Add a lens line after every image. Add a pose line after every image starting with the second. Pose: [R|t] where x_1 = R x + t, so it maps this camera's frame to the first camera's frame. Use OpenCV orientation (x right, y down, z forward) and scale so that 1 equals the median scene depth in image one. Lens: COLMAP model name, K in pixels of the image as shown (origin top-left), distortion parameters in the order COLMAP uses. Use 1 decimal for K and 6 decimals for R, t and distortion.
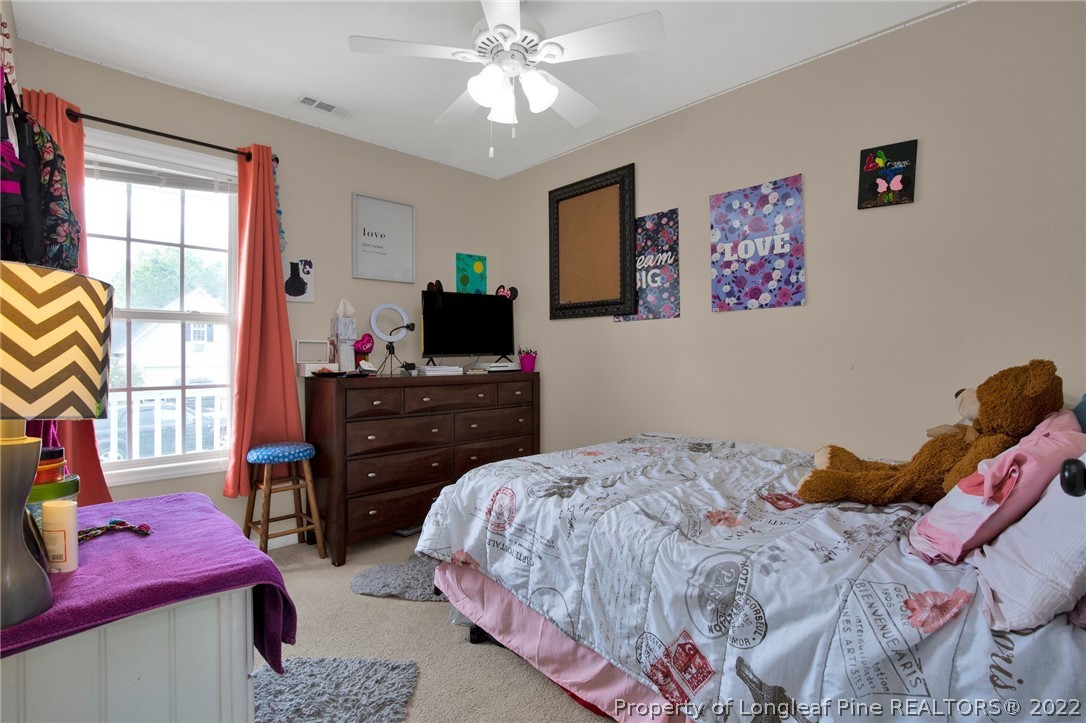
lens RADIAL K [[509.6, 0, 545.3], [0, 509.6, 354.4], [0, 0, 1]] dist [-0.022836, 0.000698]
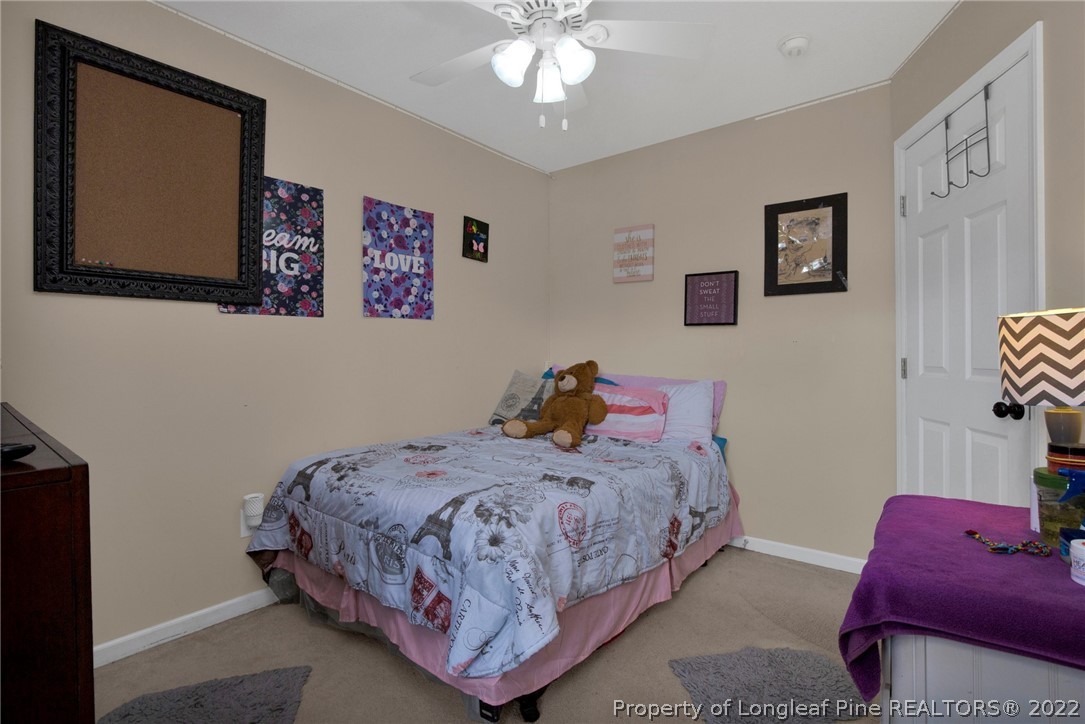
lens RADIAL K [[509.1, 0, 541.3], [0, 509.1, 360.3], [0, 0, 1]] dist [-0.022836, 0.000698]
pose [[-0.123588, -0.008175, 0.992300, -0.687118], [0.005224, 0.999947, 0.008889, -0.006102], [-0.992320, 0.006282, -0.123539, 0.798646]]
